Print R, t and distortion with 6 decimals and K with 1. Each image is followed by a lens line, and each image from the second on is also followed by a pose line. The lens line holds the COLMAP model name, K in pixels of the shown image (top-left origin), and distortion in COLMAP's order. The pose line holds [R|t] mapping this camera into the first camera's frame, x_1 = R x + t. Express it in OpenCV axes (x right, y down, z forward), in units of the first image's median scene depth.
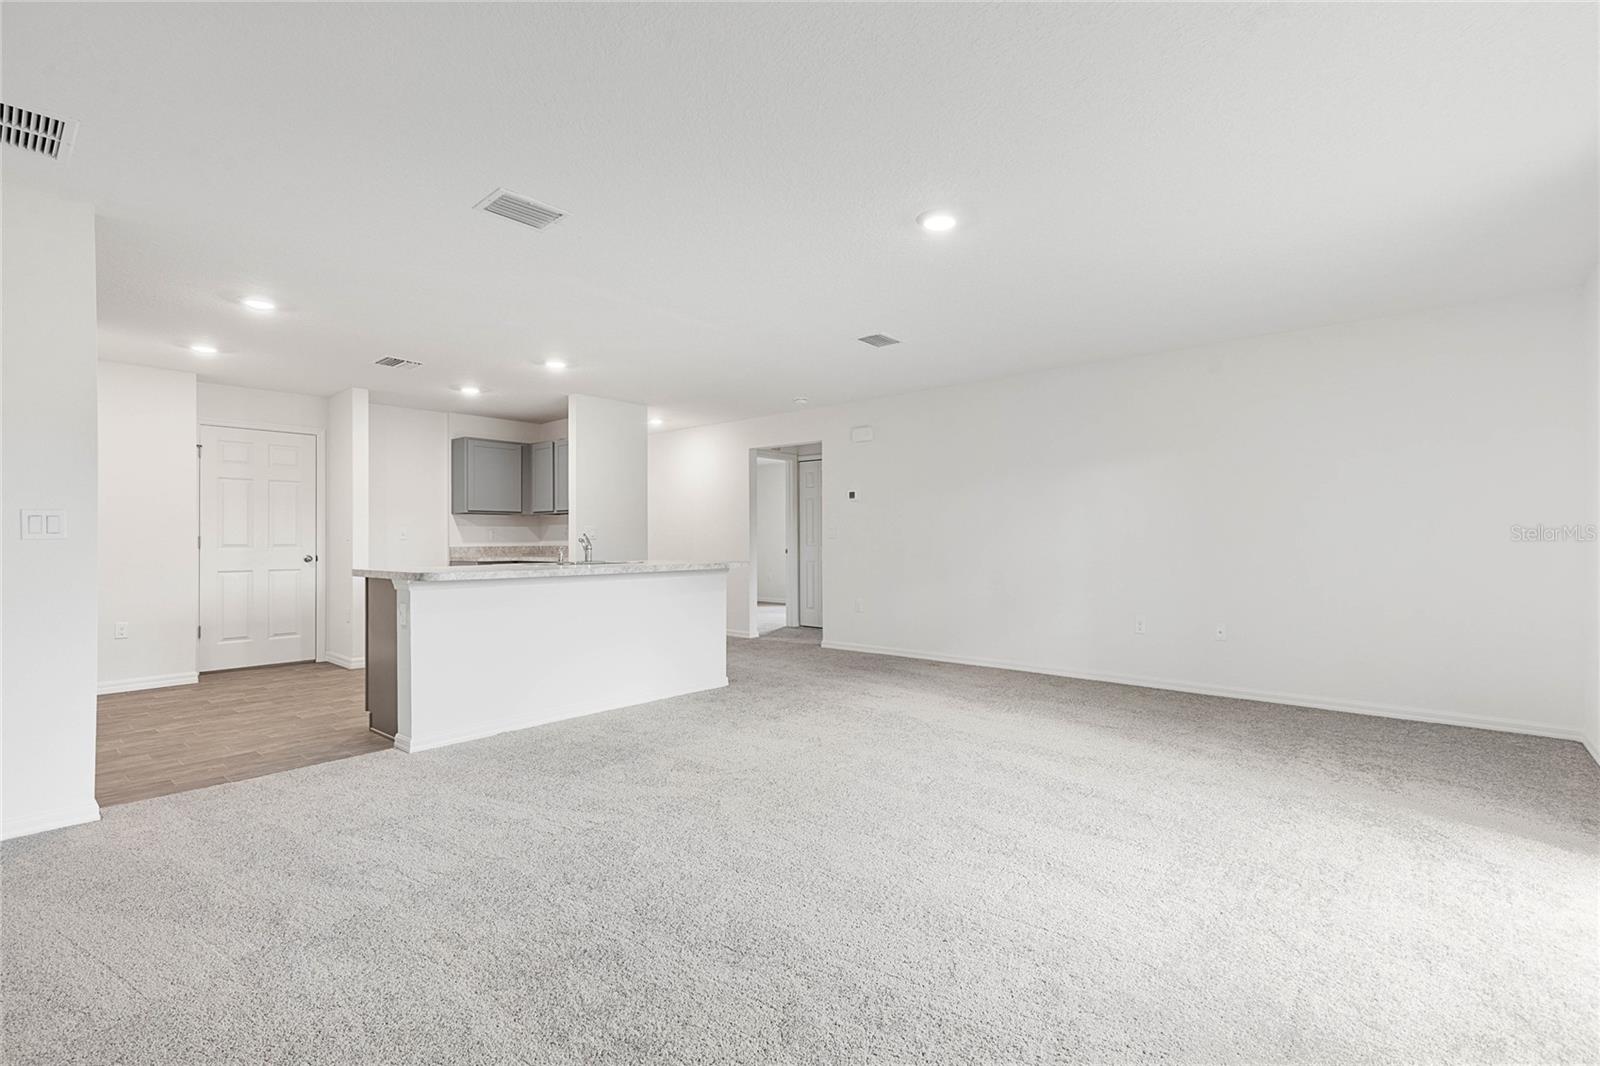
lens RADIAL K [[724.0, 0, 801.3], [0, 724.0, 538.6], [0, 0, 1]] dist [0.003976, -0.001355]
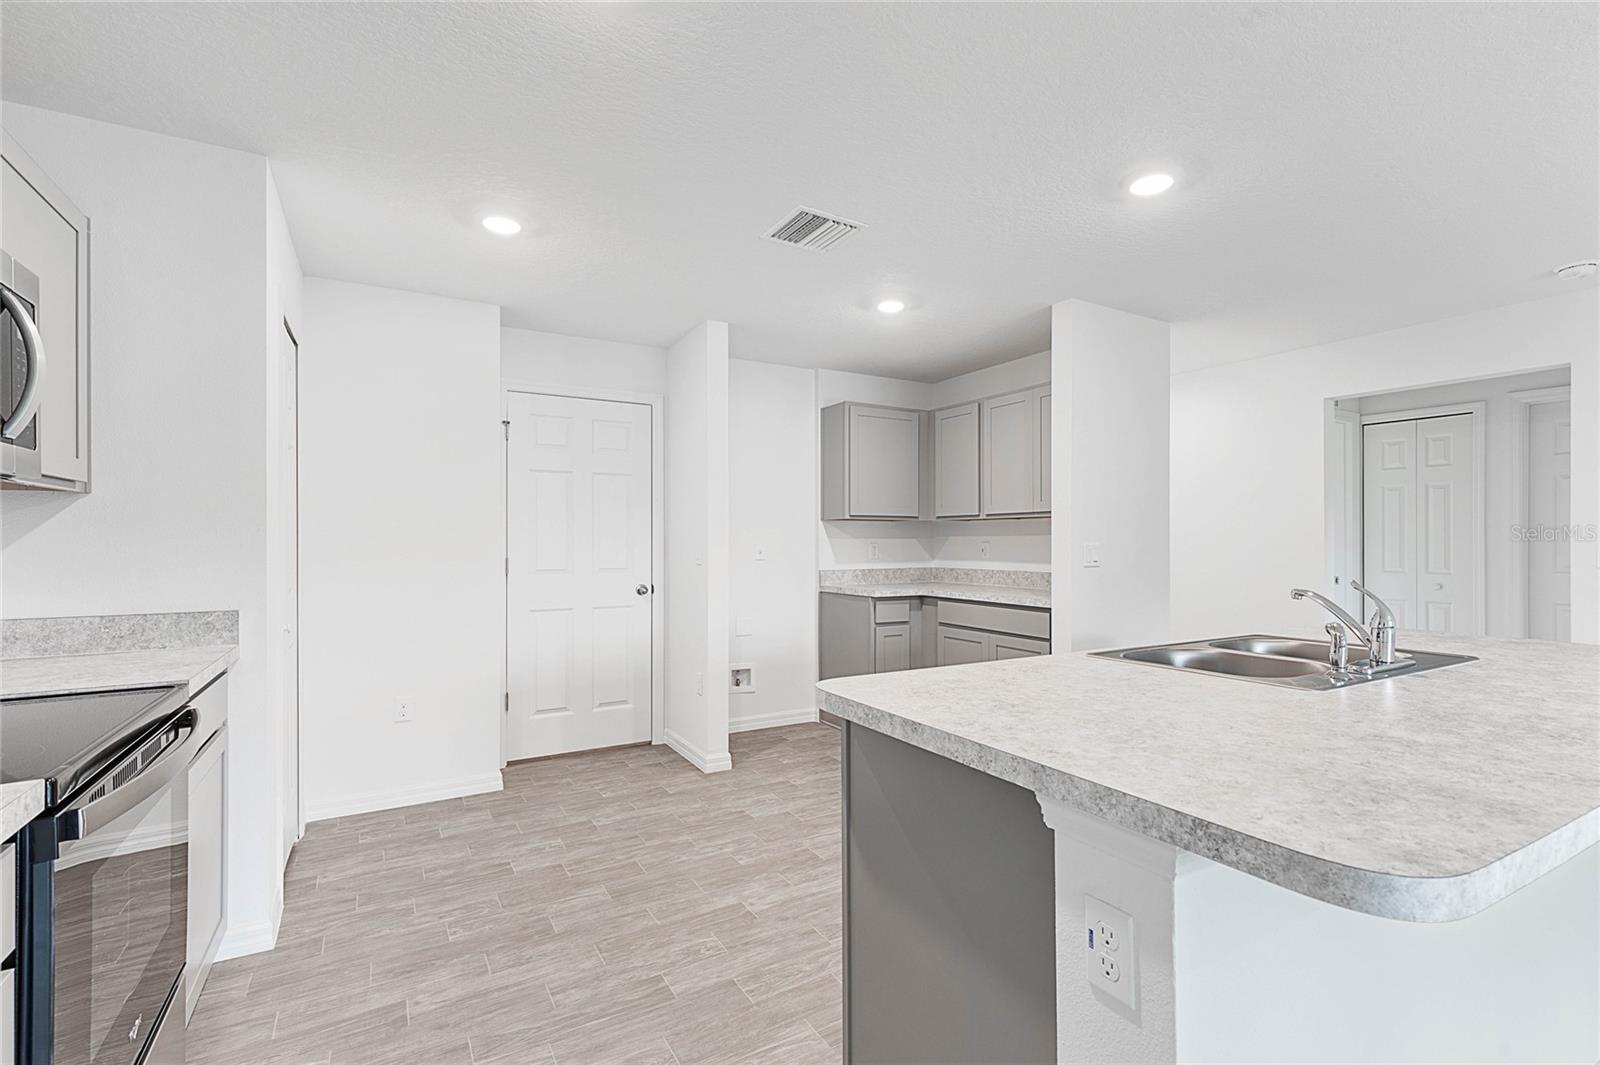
lens RADIAL K [[724.0, 0, 801.0], [0, 724.0, 546.9], [0, 0, 1]] dist [0.003976, -0.001355]
pose [[0.944688, 0.005098, -0.327931, -0.319422], [-0.001884, 0.999947, 0.010119, -0.018543], [0.327965, -0.008942, 0.944648, 0.413621]]
